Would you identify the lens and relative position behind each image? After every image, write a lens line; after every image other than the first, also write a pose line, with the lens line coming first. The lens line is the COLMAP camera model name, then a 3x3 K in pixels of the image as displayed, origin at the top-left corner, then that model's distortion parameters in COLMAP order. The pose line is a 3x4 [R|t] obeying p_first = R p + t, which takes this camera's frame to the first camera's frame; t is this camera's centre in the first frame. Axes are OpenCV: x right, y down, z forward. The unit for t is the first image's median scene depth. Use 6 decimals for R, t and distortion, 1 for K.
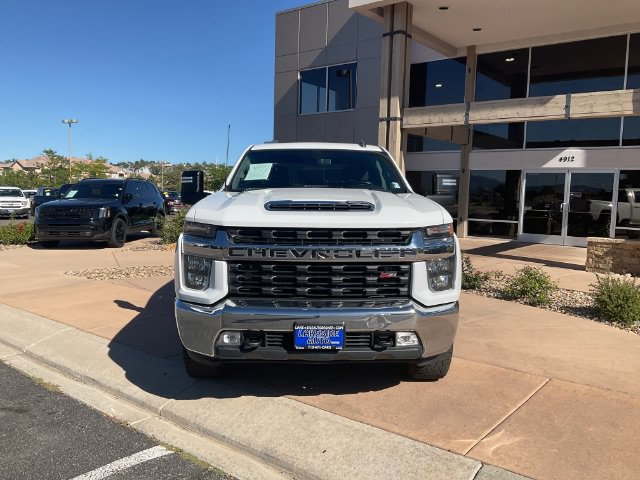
lens RADIAL K [[535.4, 0, 317.1], [0, 535.4, 235.3], [0, 0, 1]] dist [0.086034, -0.152190]
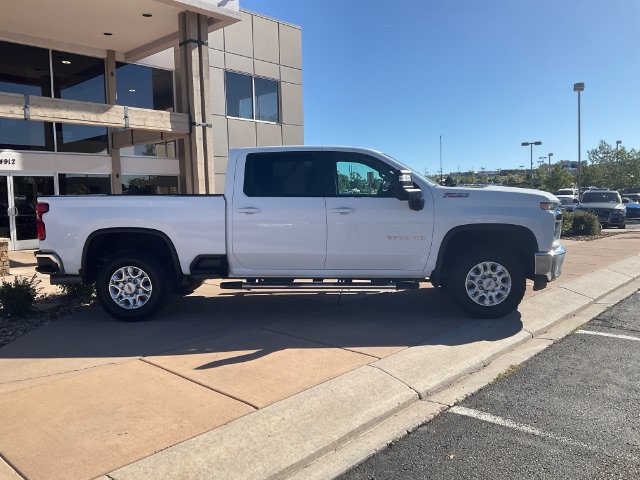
lens RADIAL K [[535.4, 0, 317.1], [0, 535.4, 235.3], [0, 0, 1]] dist [0.086034, -0.152190]
pose [[0.065795, -0.096321, 0.993173, -0.662529], [0.107126, 0.990259, 0.088941, -0.051065], [-0.992066, 0.100543, 0.075473, 0.544592]]
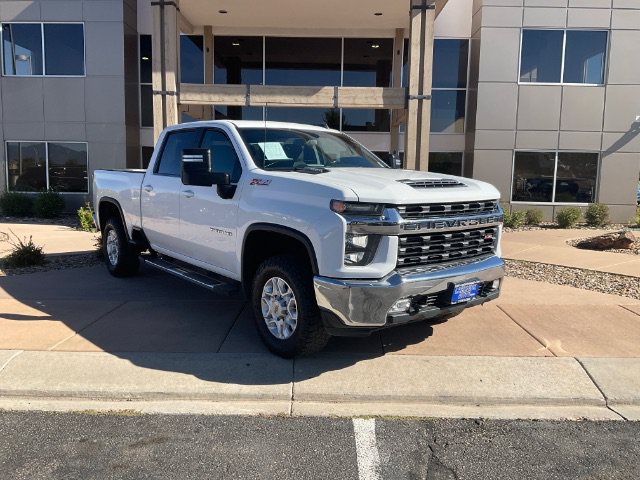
lens RADIAL K [[535.4, 0, 317.1], [0, 535.4, 235.3], [0, 0, 1]] dist [0.086034, -0.152190]
pose [[0.793155, -0.079702, 0.603782, -0.311134], [0.052761, 0.996665, 0.062255, -0.009675], [-0.606730, -0.017521, 0.794715, 0.075345]]
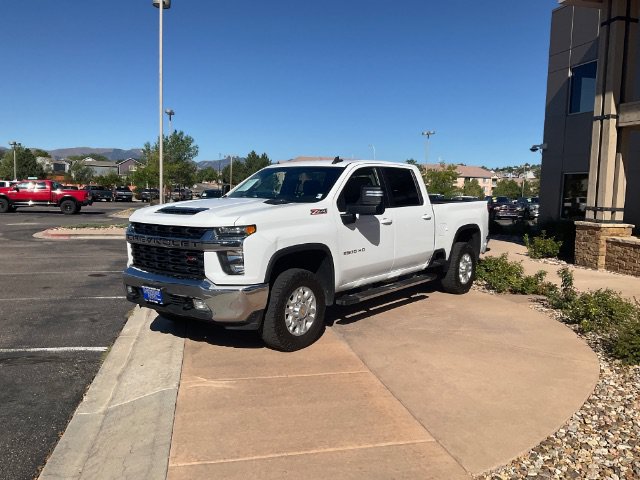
lens RADIAL K [[535.4, 0, 317.1], [0, 535.4, 235.3], [0, 0, 1]] dist [0.086034, -0.152190]
pose [[0.767438, 0.053113, -0.638920, 0.430334], [-0.057766, 0.998238, 0.013596, -0.010101], [0.638516, 0.026473, 0.769153, 0.028844]]
